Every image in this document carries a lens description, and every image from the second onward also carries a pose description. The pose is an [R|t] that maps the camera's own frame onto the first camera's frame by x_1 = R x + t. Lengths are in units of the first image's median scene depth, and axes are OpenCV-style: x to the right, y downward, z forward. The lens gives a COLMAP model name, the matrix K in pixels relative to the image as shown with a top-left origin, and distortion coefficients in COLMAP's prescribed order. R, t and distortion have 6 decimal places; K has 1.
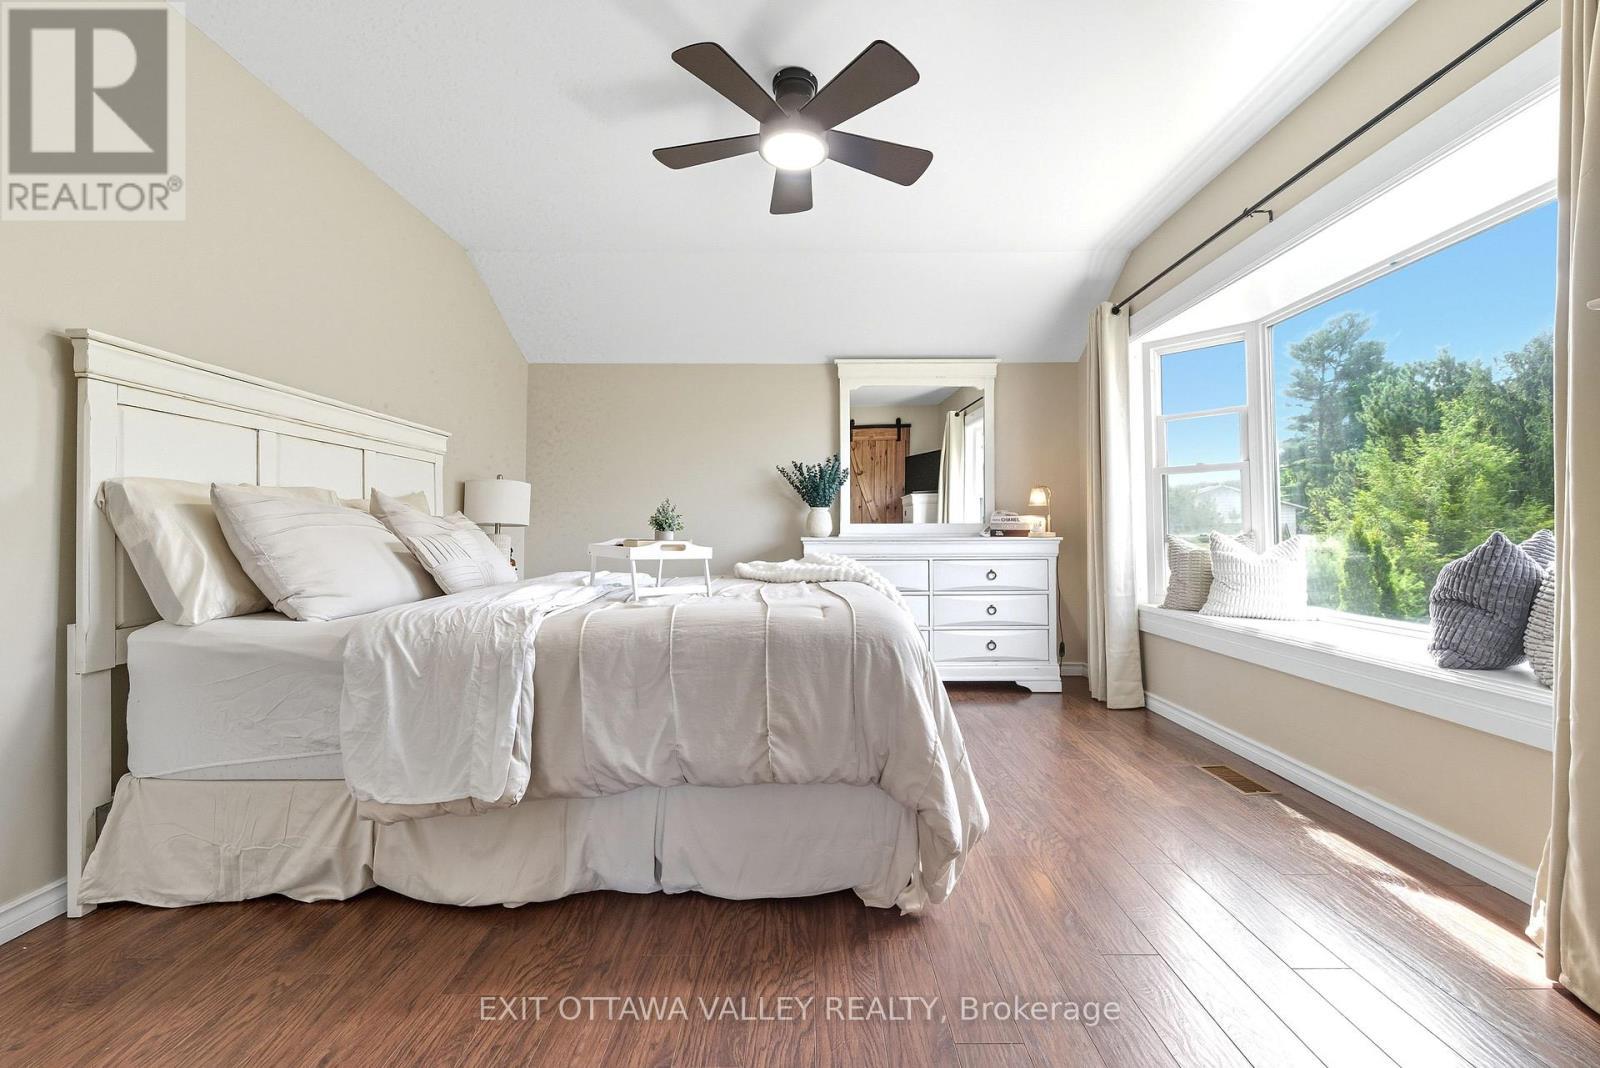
lens RADIAL K [[630.0, 0, 802.7], [0, 630.0, 538.3], [0, 0, 1]] dist [0.000643, -0.000116]
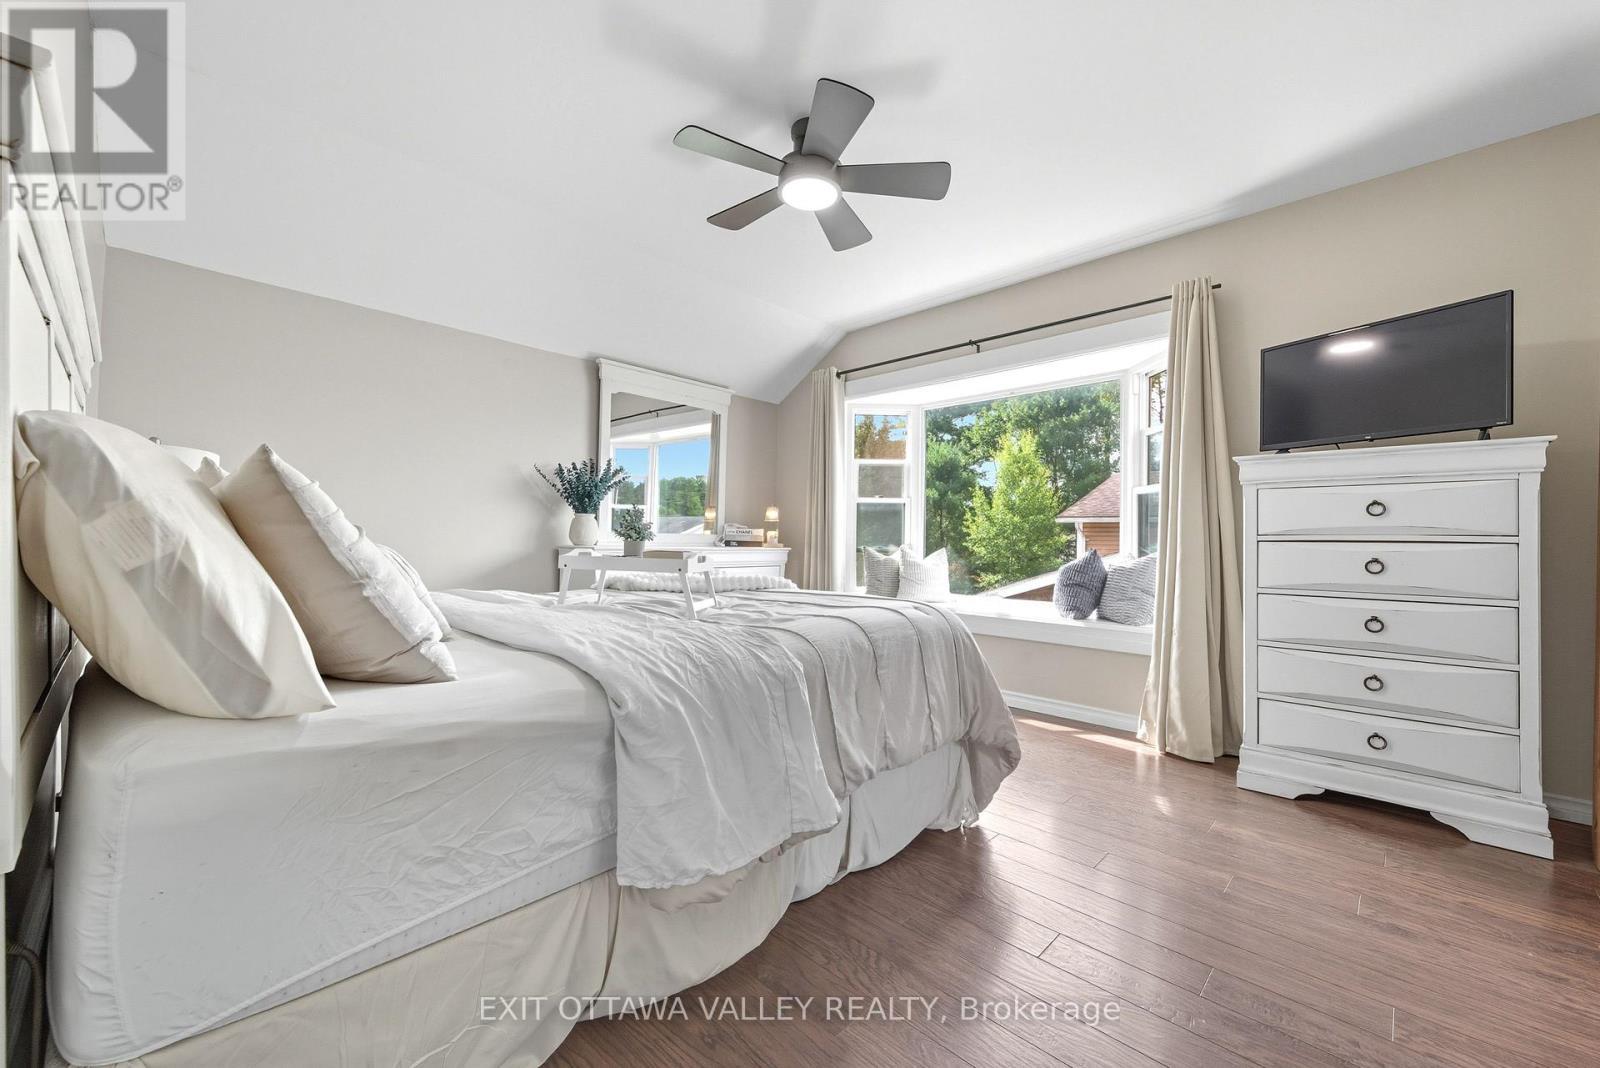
lens RADIAL K [[630.0, 0, 802.7], [0, 630.0, 538.3], [0, 0, 1]] dist [0.000643, -0.000116]
pose [[0.686016, 0.014573, 0.727441, -0.507180], [-0.005668, 0.999876, -0.014686, -0.001763], [-0.727565, 0.005952, 0.686013, 0.158371]]
